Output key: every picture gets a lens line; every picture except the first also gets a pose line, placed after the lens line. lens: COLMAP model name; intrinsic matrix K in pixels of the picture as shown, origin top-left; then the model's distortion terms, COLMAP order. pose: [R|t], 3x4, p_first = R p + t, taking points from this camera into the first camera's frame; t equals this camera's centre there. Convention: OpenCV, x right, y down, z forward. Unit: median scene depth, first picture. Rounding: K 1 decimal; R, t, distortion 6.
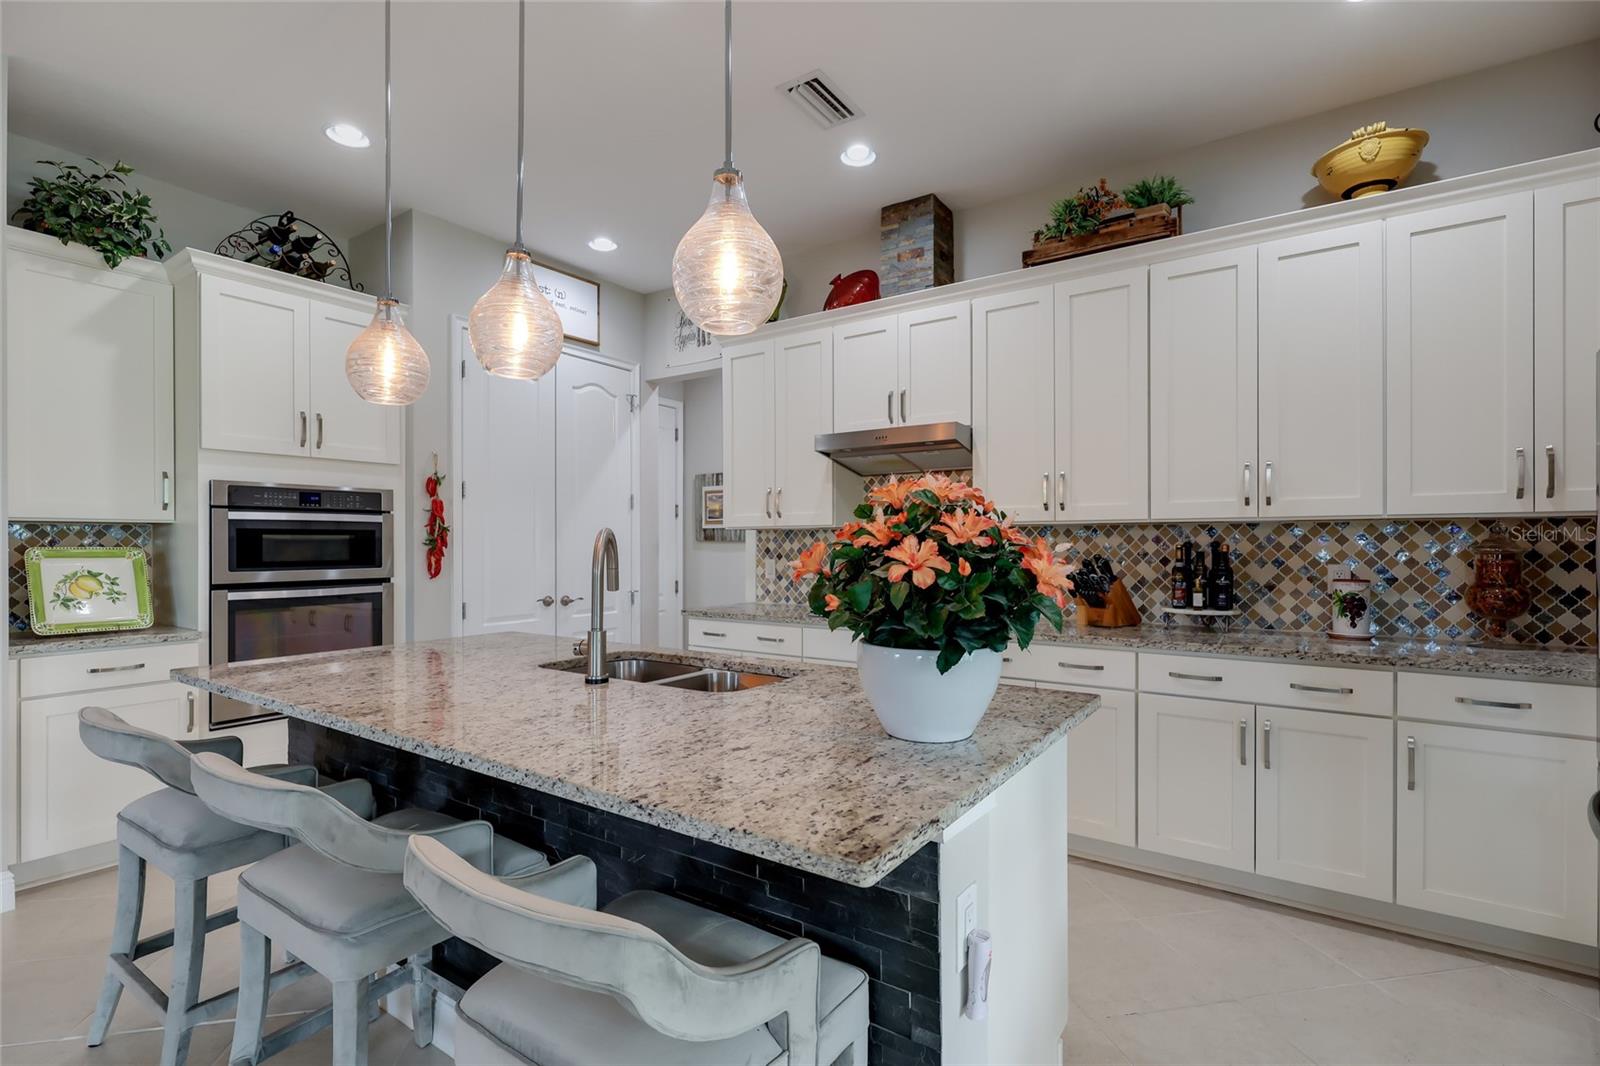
lens RADIAL K [[730.1, 0, 822.6], [0, 730.1, 543.5], [0, 0, 1]] dist [-0.002736, -0.000321]
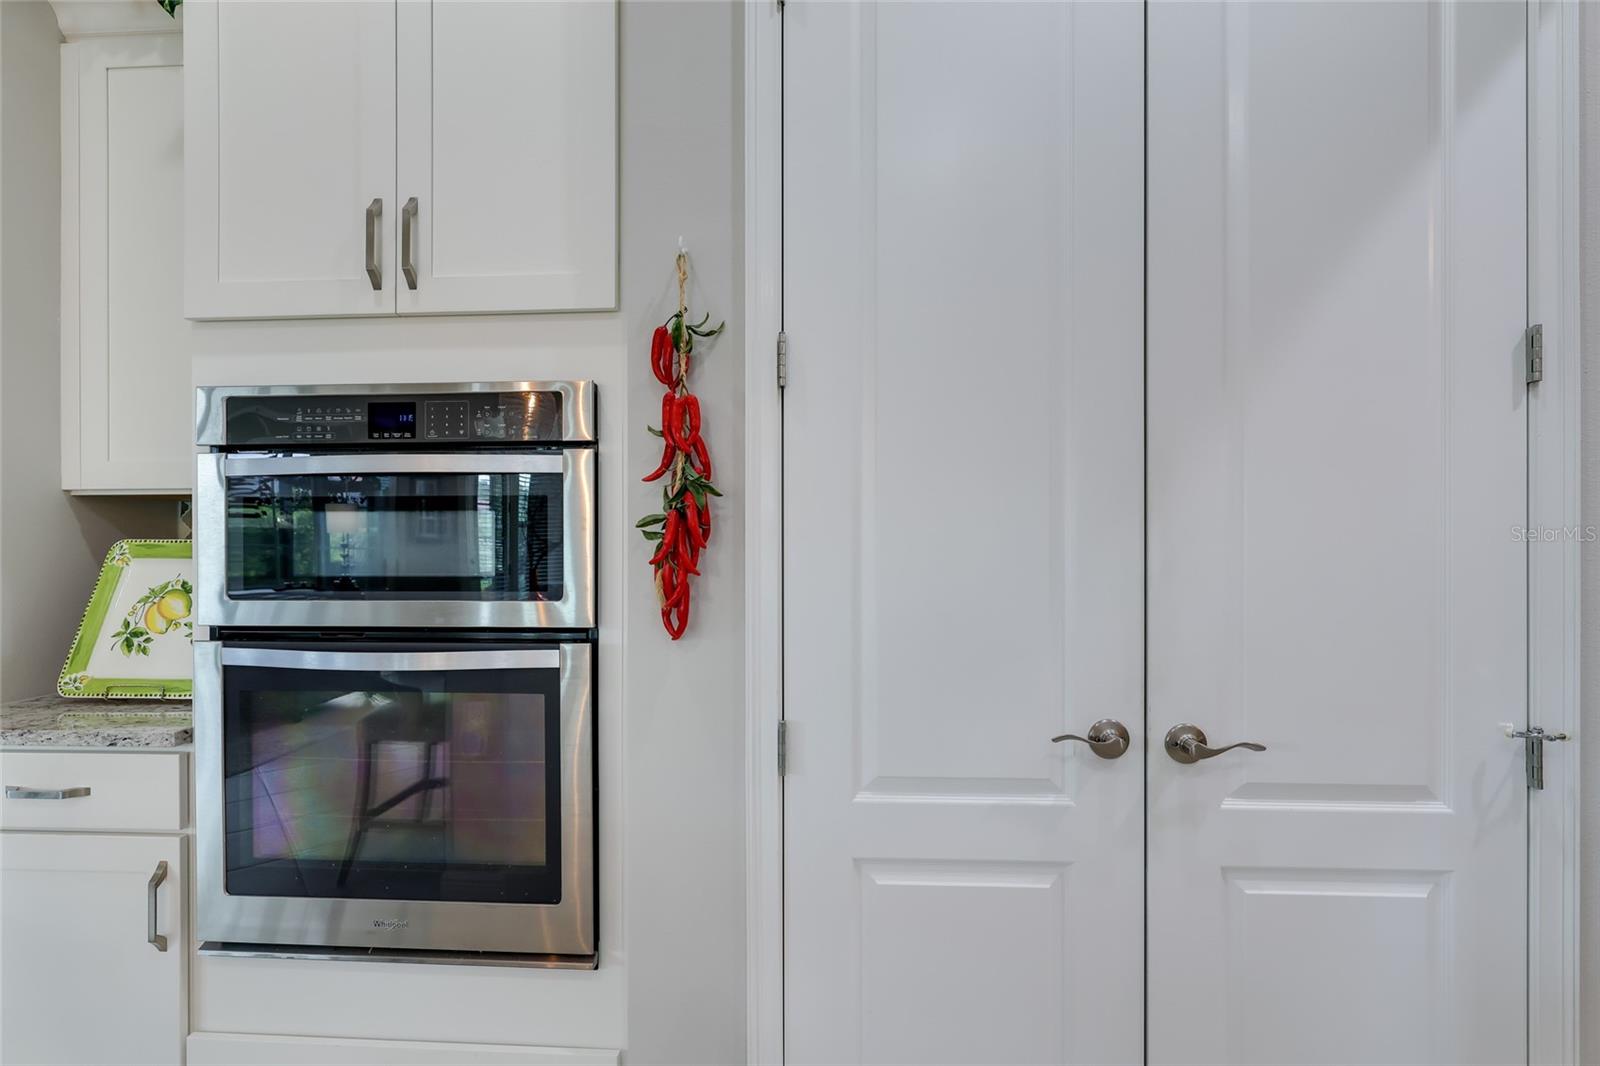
lens RADIAL K [[758.4, 0, 793.4], [0, 758.4, 527.2], [0, 0, 1]] dist [0.001051, 0.001007]
pose [[0.490877, -0.000064, -0.871229, -0.221174], [0.003973, 0.999990, 0.002165, -0.002893], [0.871220, -0.004524, 0.490873, 0.903730]]
